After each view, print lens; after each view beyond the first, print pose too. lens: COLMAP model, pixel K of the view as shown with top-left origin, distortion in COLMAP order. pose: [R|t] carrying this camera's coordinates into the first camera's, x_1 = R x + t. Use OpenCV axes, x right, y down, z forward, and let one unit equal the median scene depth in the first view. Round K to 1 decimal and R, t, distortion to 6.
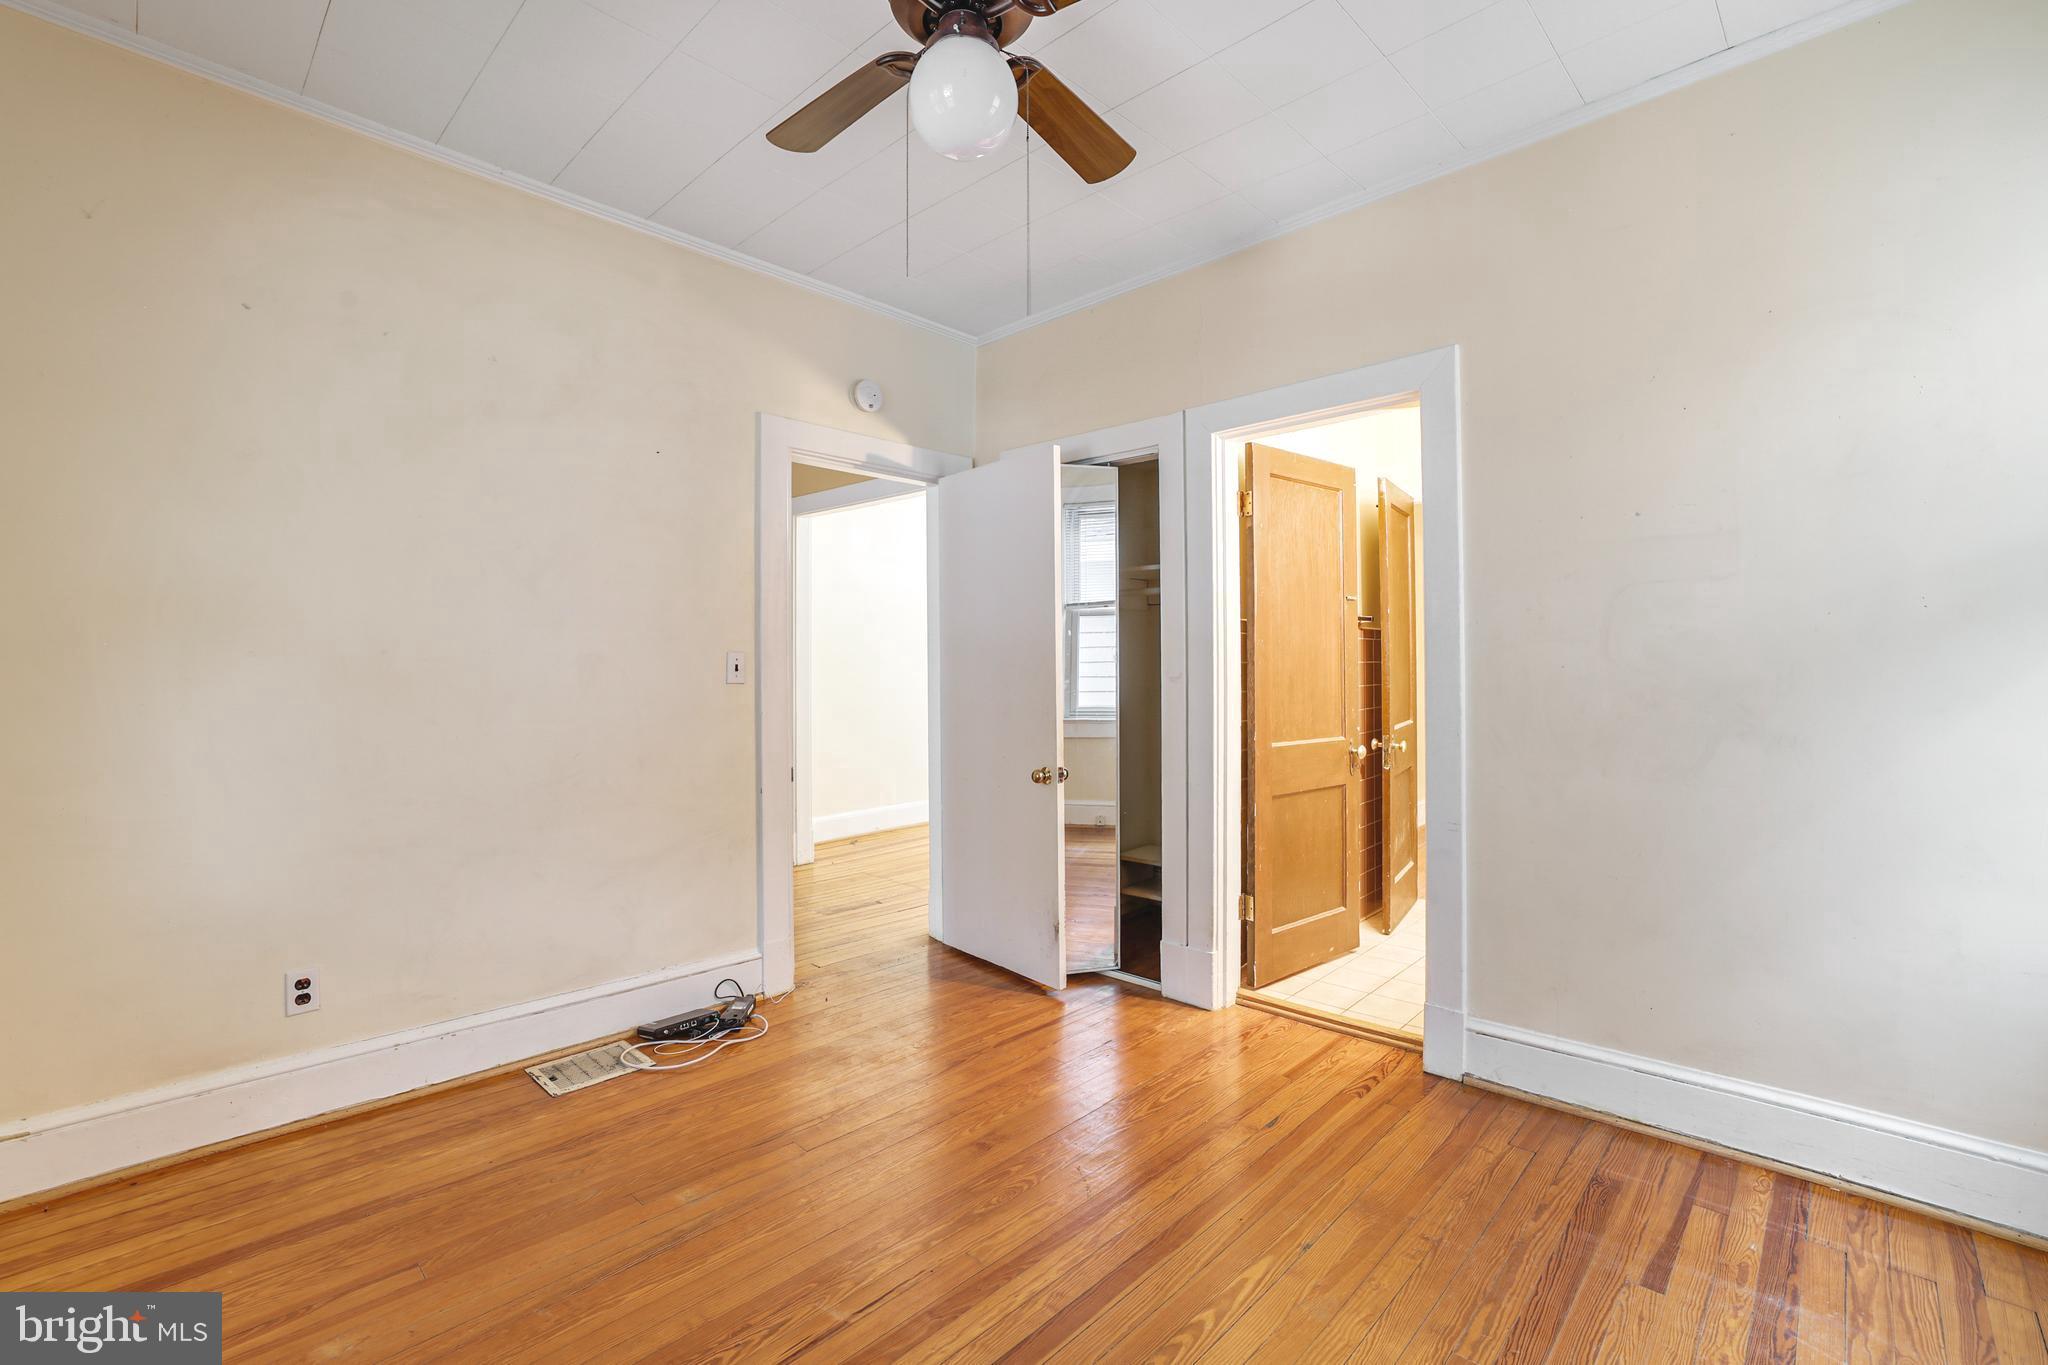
lens RADIAL K [[890.3, 0, 1031.8], [0, 890.3, 664.4], [0, 0, 1]] dist [-0.031715, 0.009574]
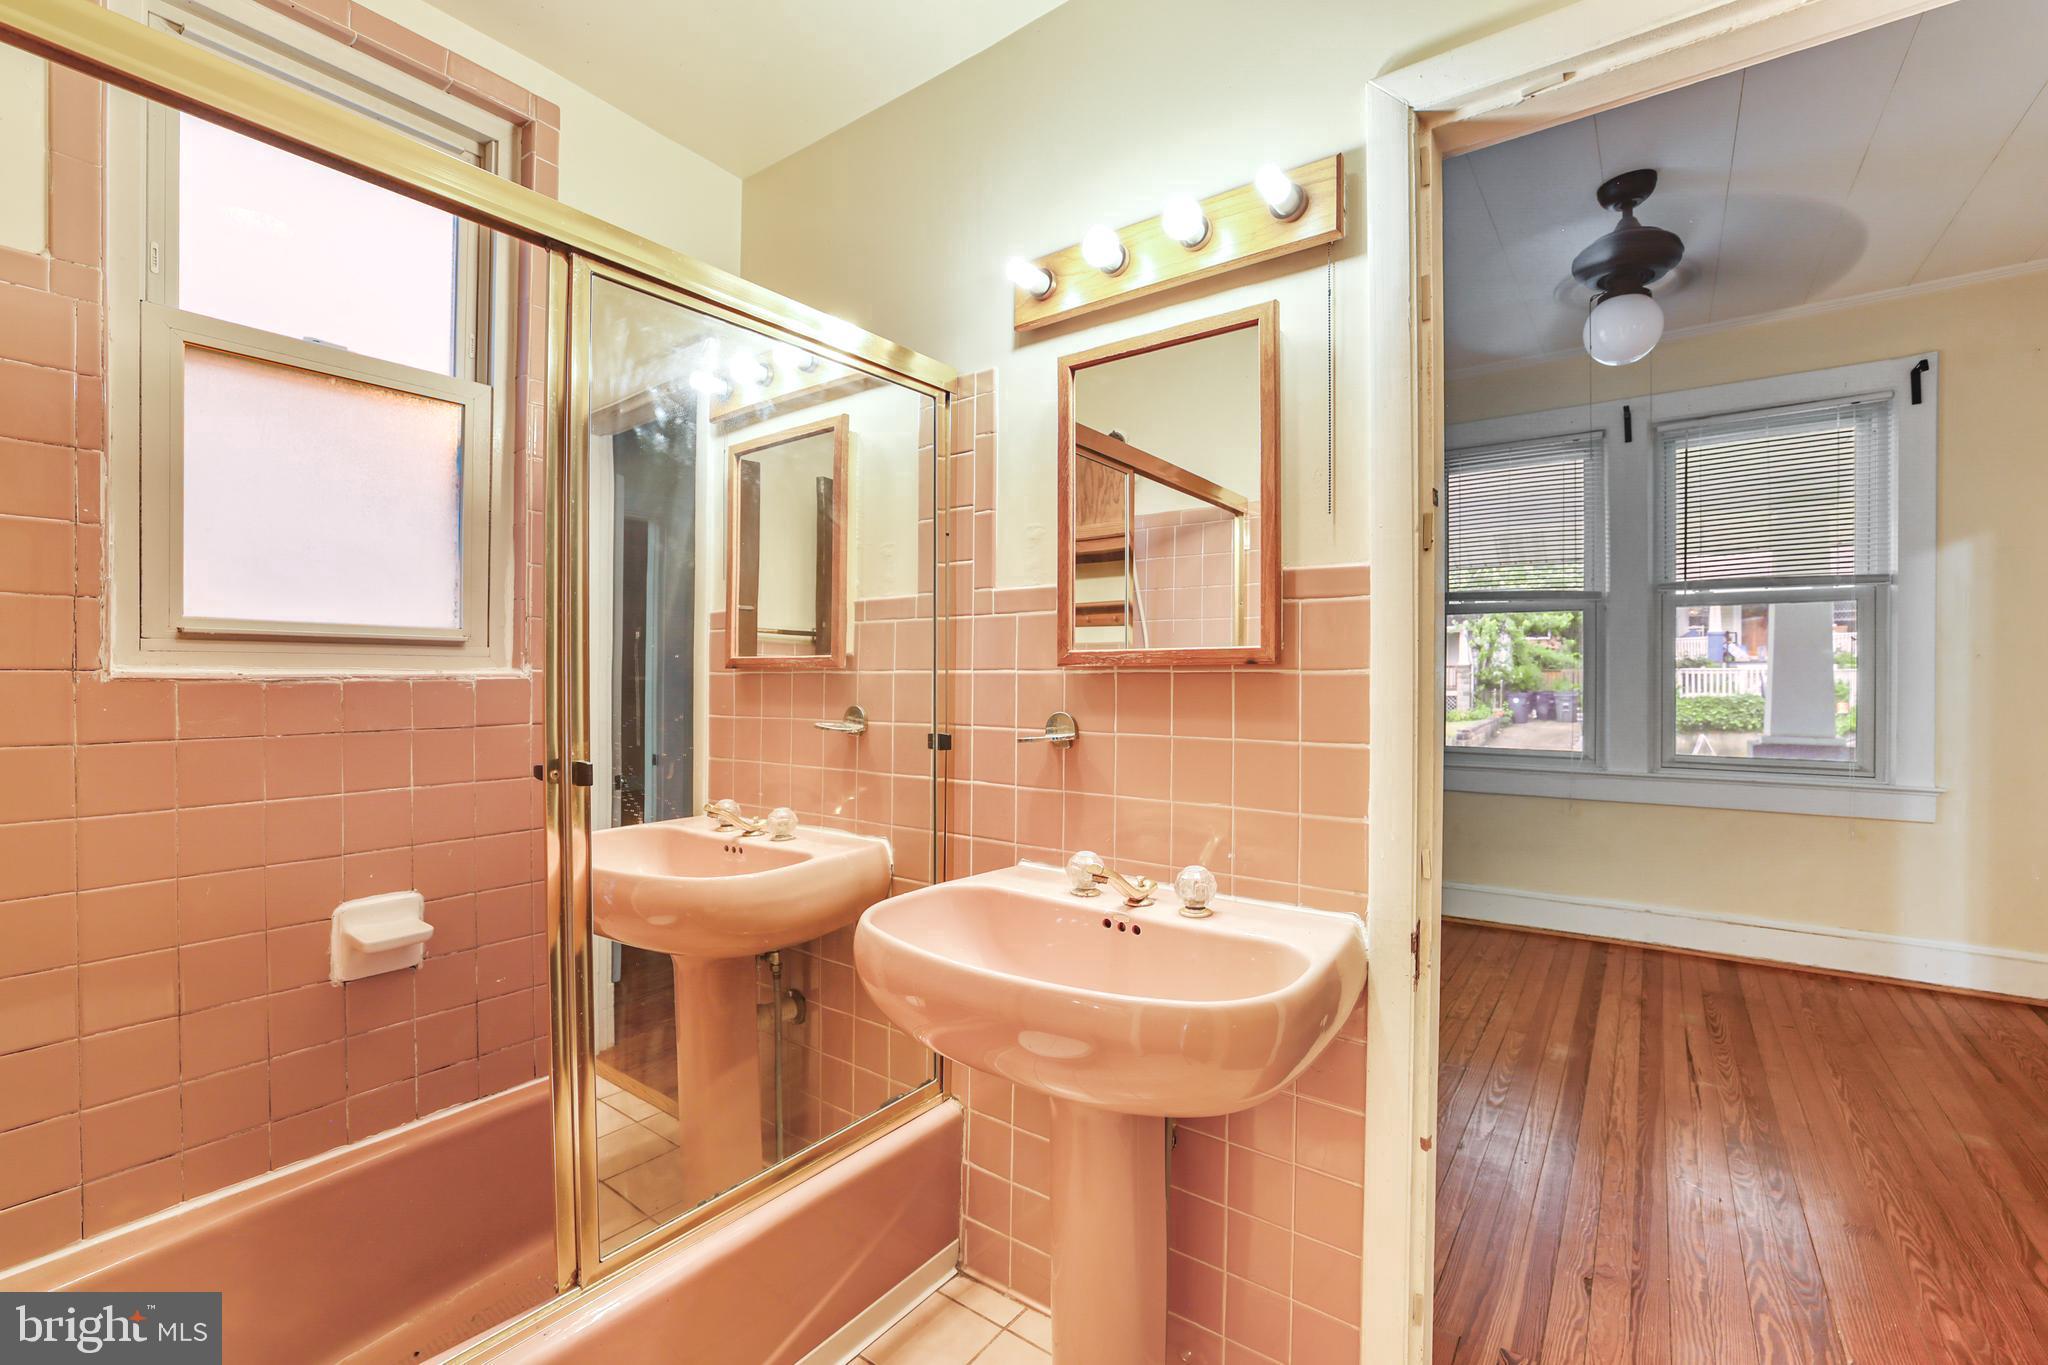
lens RADIAL K [[890.3, 0, 1016.0], [0, 890.3, 686.6], [0, 0, 1]] dist [-0.031715, 0.009574]
pose [[-0.991919, -0.001631, -0.126859, 1.052370], [-0.002996, 0.999940, 0.010567, 0.005457], [0.126834, 0.010862, -0.991864, 2.063028]]
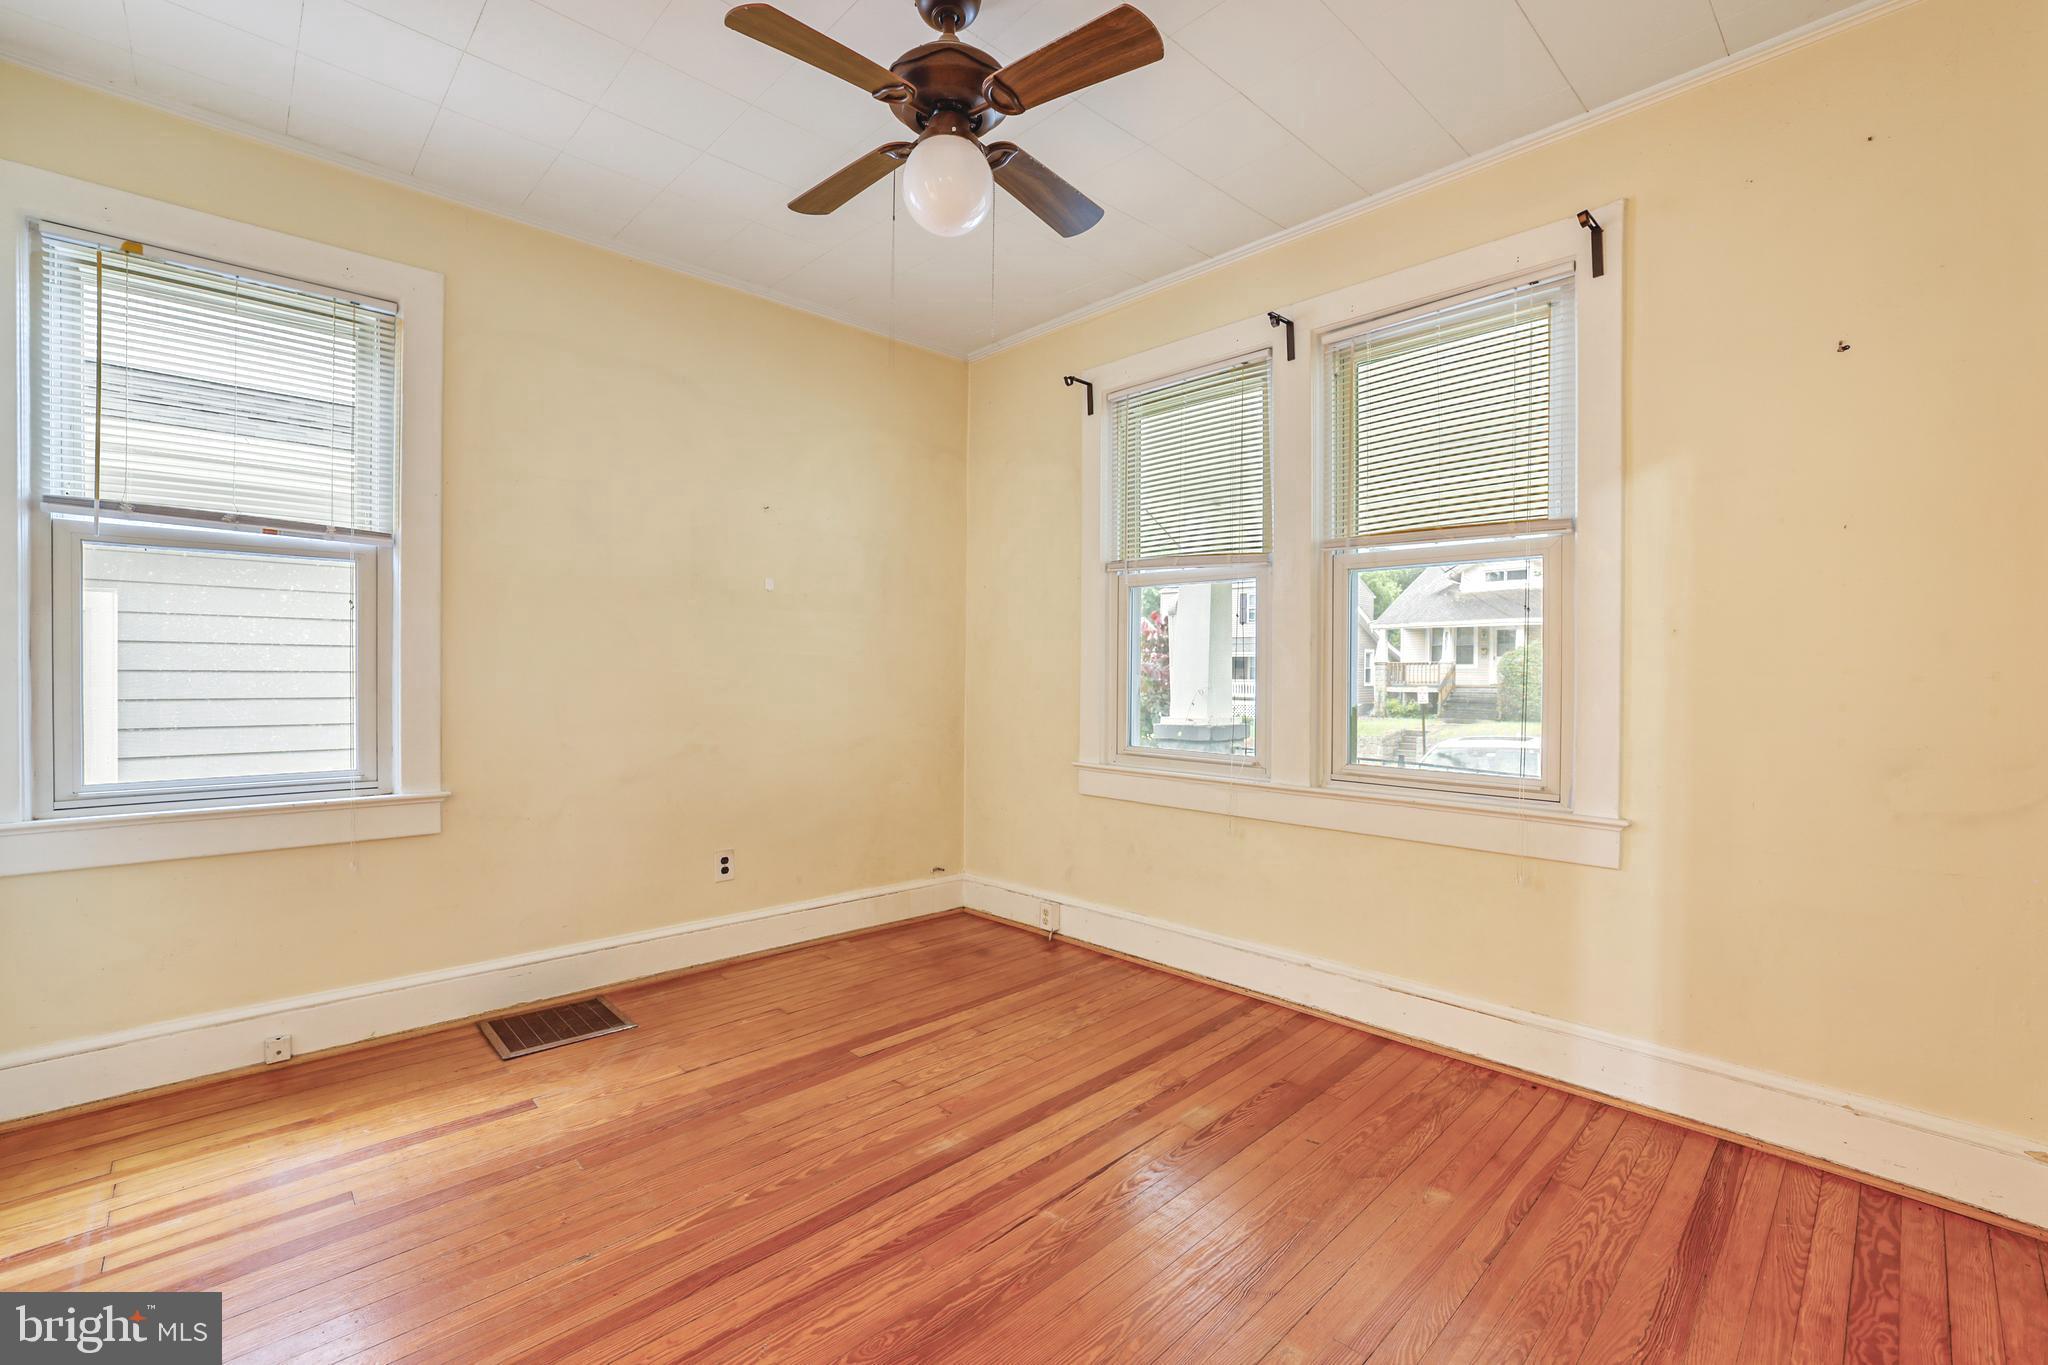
lens RADIAL K [[890.3, 0, 1014.7], [0, 890.3, 679.5], [0, 0, 1]] dist [-0.031715, 0.009574]
pose [[-0.998116, -0.004505, 0.061192, -0.208703], [-0.003745, 0.999915, 0.012527, 0.012569], [-0.061243, 0.012274, -0.998047, 1.856185]]
